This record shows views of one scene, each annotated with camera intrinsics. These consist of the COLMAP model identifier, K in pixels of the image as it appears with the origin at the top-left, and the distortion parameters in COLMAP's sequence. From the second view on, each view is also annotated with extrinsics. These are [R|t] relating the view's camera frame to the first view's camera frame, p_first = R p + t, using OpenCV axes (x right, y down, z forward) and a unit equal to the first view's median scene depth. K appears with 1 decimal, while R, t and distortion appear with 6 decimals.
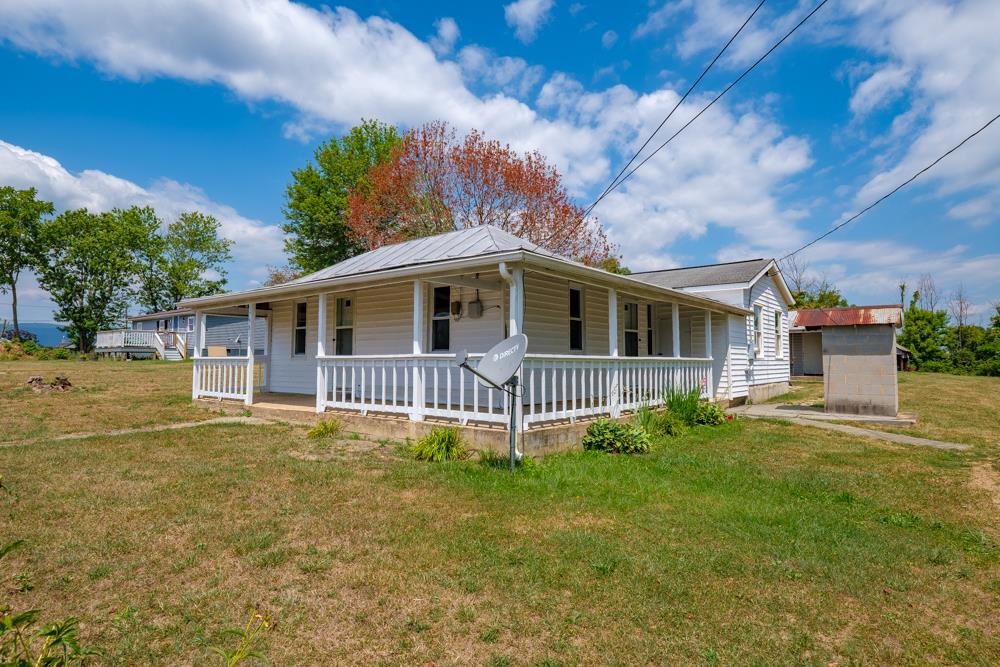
lens RADIAL K [[559.0, 0, 500.0], [0, 559.0, 333.5], [0, 0, 1]] dist [-0.001229, -0.002041]
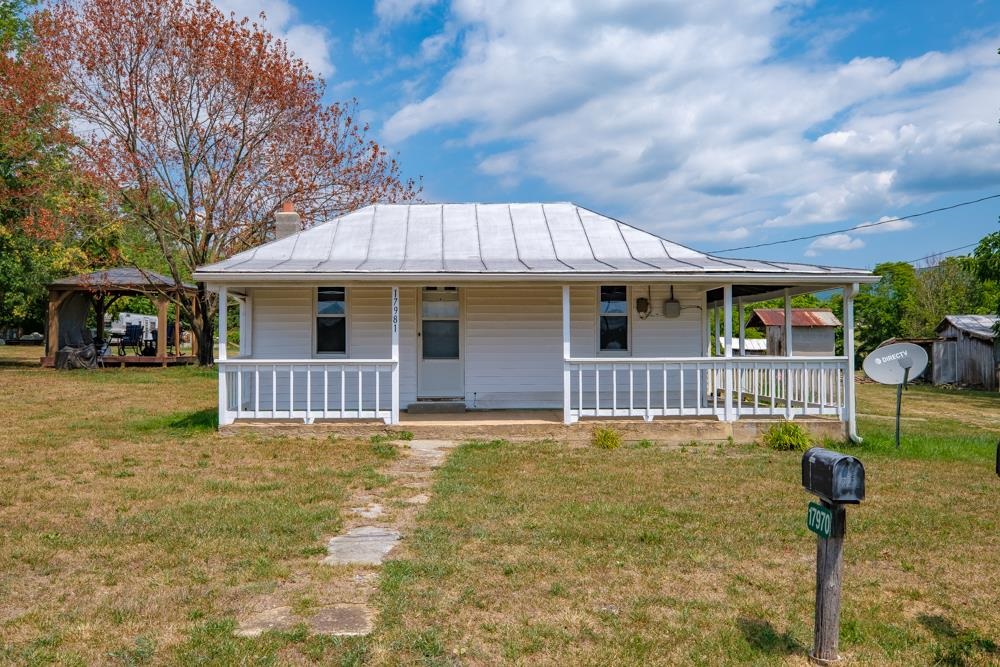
lens RADIAL K [[842.2, 0, 500.0], [0, 842.2, 333.5], [0, 0, 1]] dist [0.004283, 0.001093]
pose [[0.745747, -0.000610, 0.666229, -0.236800], [-0.027809, 0.999100, 0.032043, -0.007116], [-0.665649, -0.042424, 0.745059, 0.018479]]
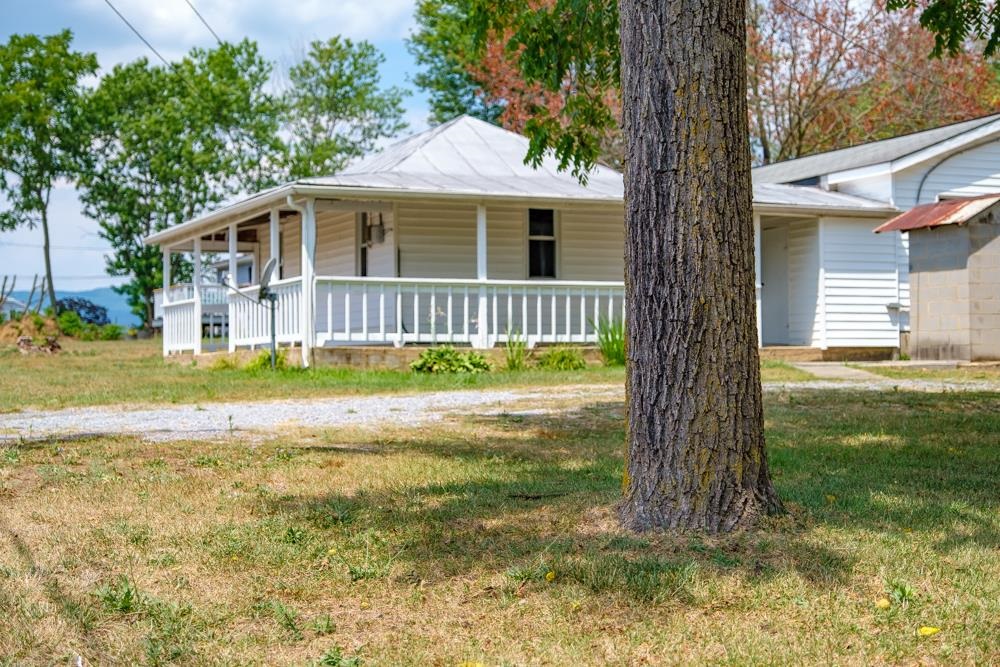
lens RADIAL K [[1636.4, 0, 499.8], [0, 1636.4, 356.6], [0, 0, 1]] dist [-0.008253, 0.138965]
pose [[0.891761, -0.013387, -0.452308, 0.251661], [0.033349, 0.998788, 0.036190, 0.012138], [0.451276, -0.047356, 0.891127, -0.237473]]
